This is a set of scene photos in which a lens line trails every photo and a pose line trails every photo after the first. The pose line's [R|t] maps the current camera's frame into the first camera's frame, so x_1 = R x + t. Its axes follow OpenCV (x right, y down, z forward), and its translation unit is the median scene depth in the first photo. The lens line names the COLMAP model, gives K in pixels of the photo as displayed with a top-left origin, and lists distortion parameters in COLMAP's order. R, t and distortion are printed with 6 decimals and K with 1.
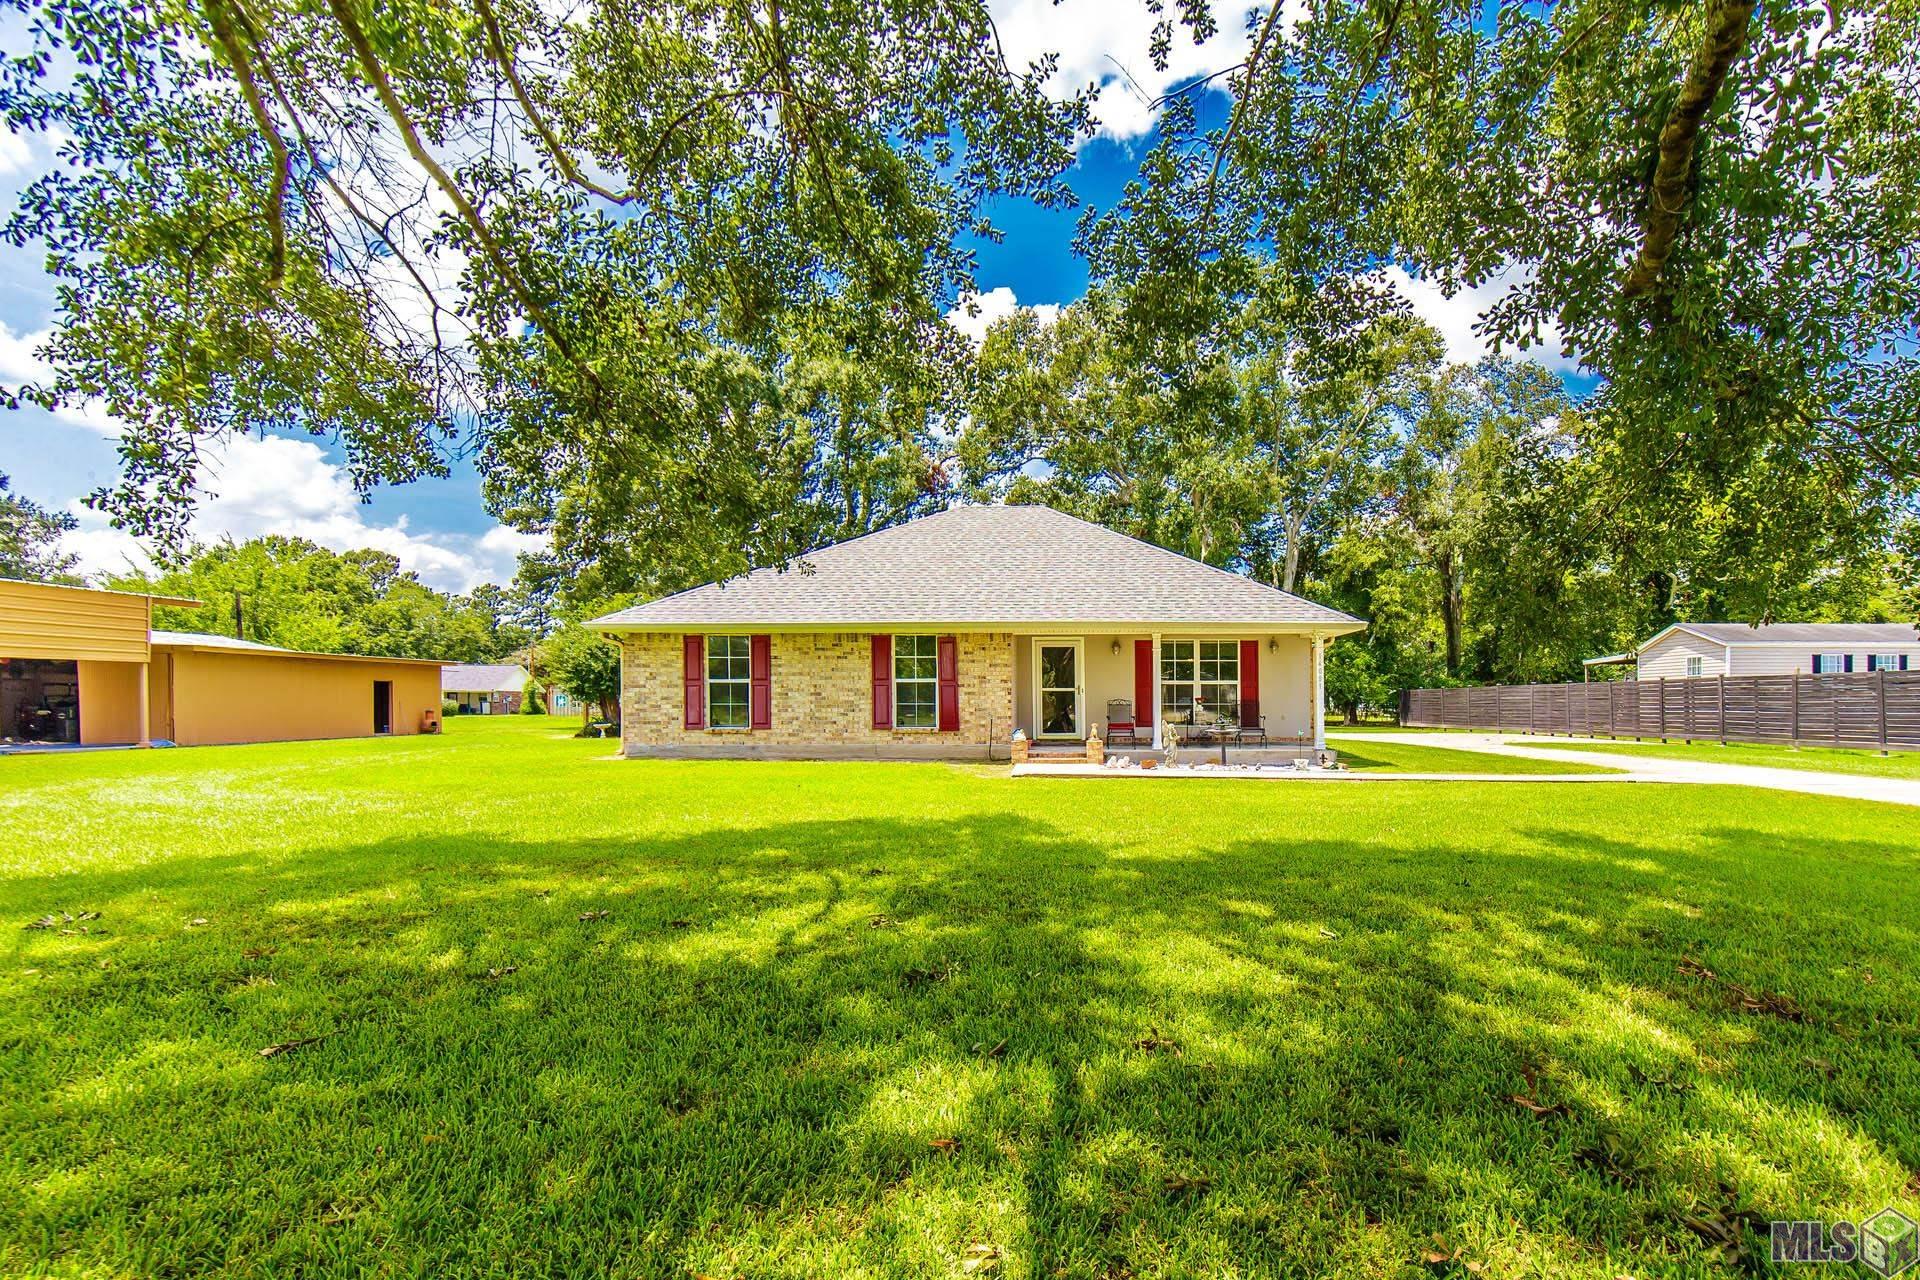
lens RADIAL K [[760.7, 0, 953.3], [0, 760.7, 712.0], [0, 0, 1]] dist [0.000253, 0.000030]
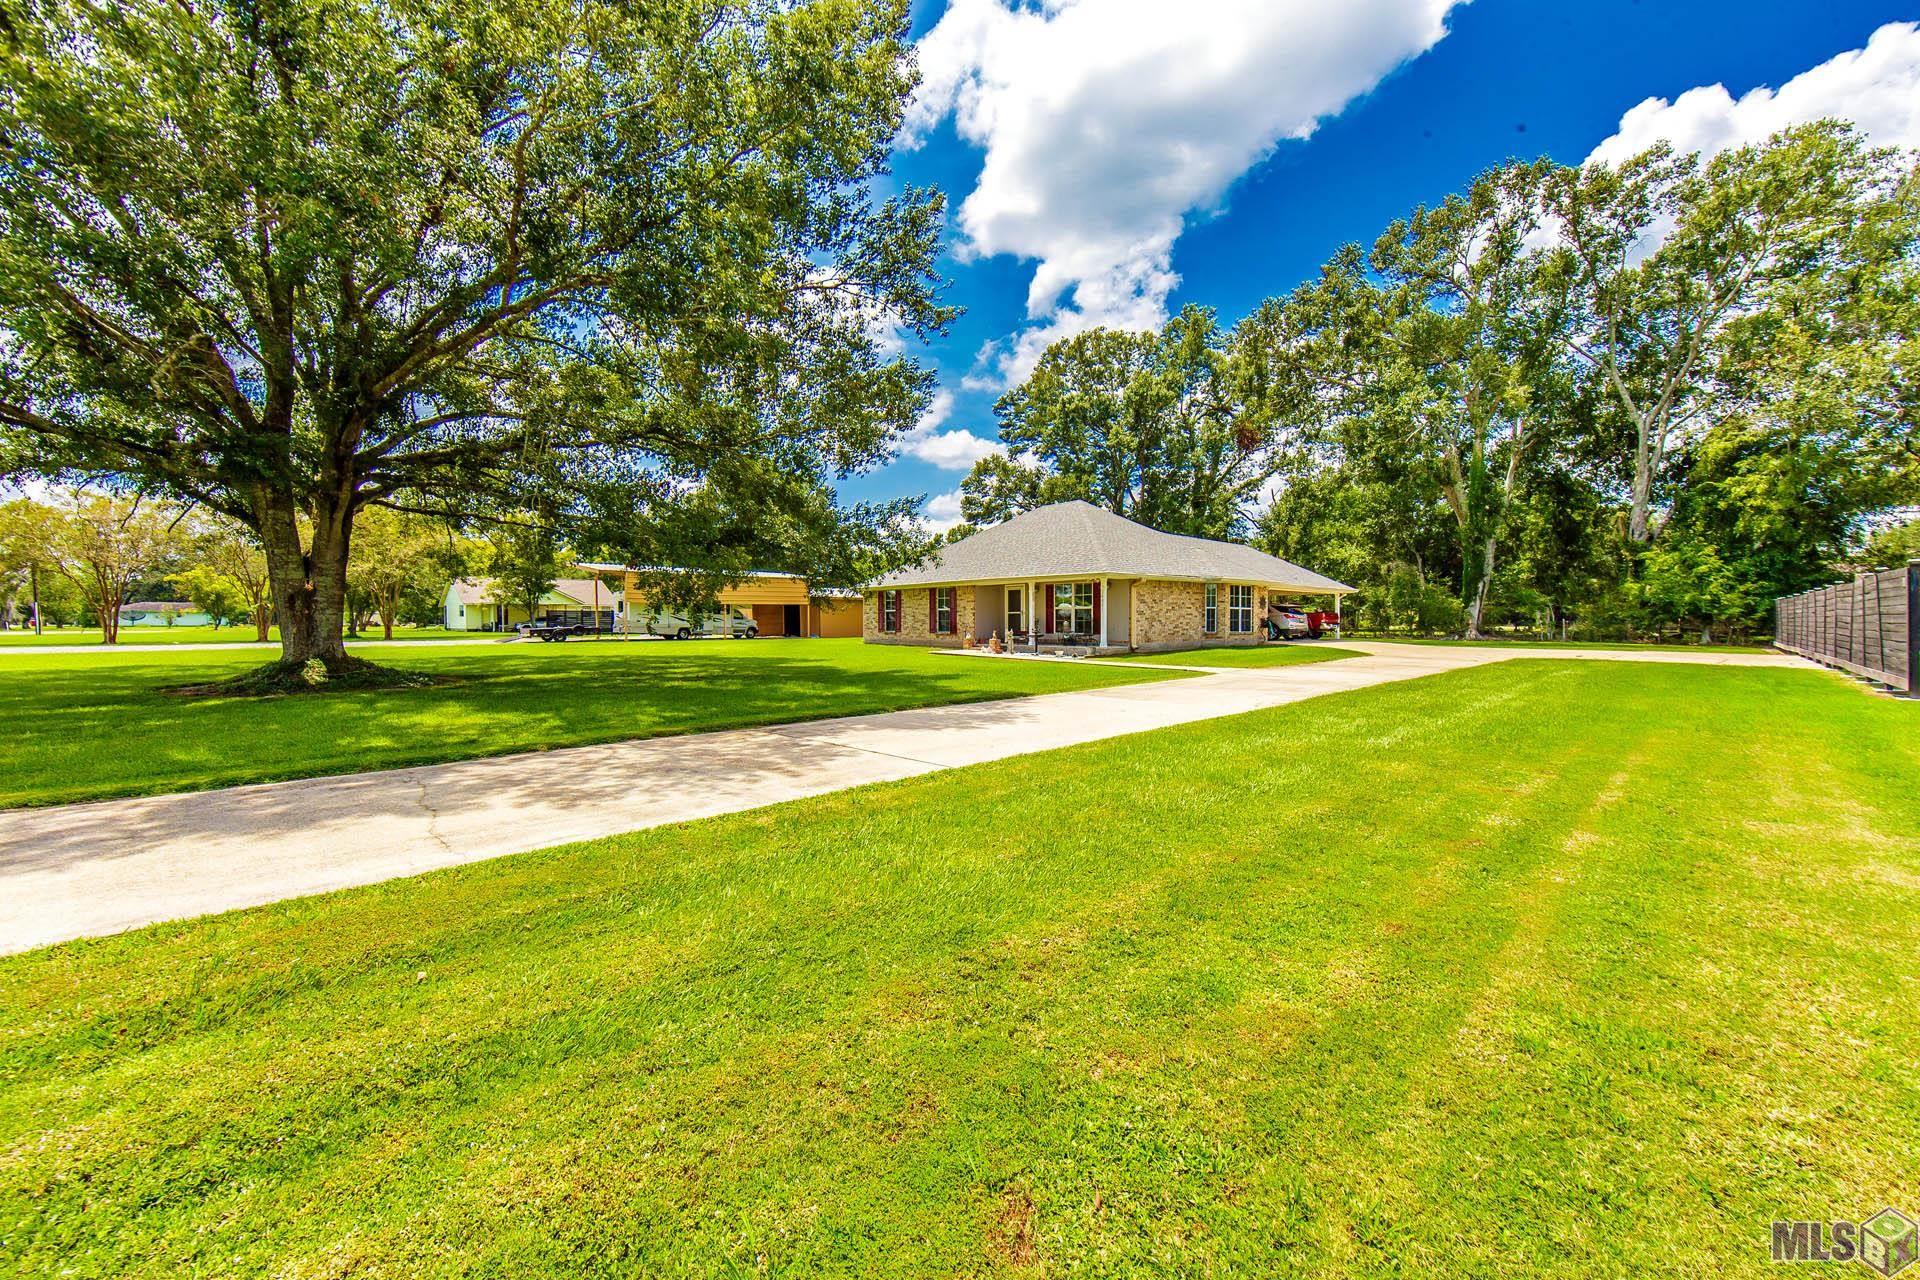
lens RADIAL K [[760.7, 0, 958.8], [0, 760.7, 632.7], [0, 0, 1]] dist [0.000253, 0.000030]
pose [[0.649112, 0.011822, -0.760601, 1.577624], [-0.003799, 0.999917, 0.012299, -0.003117], [0.760683, -0.005095, 0.649103, -0.330872]]
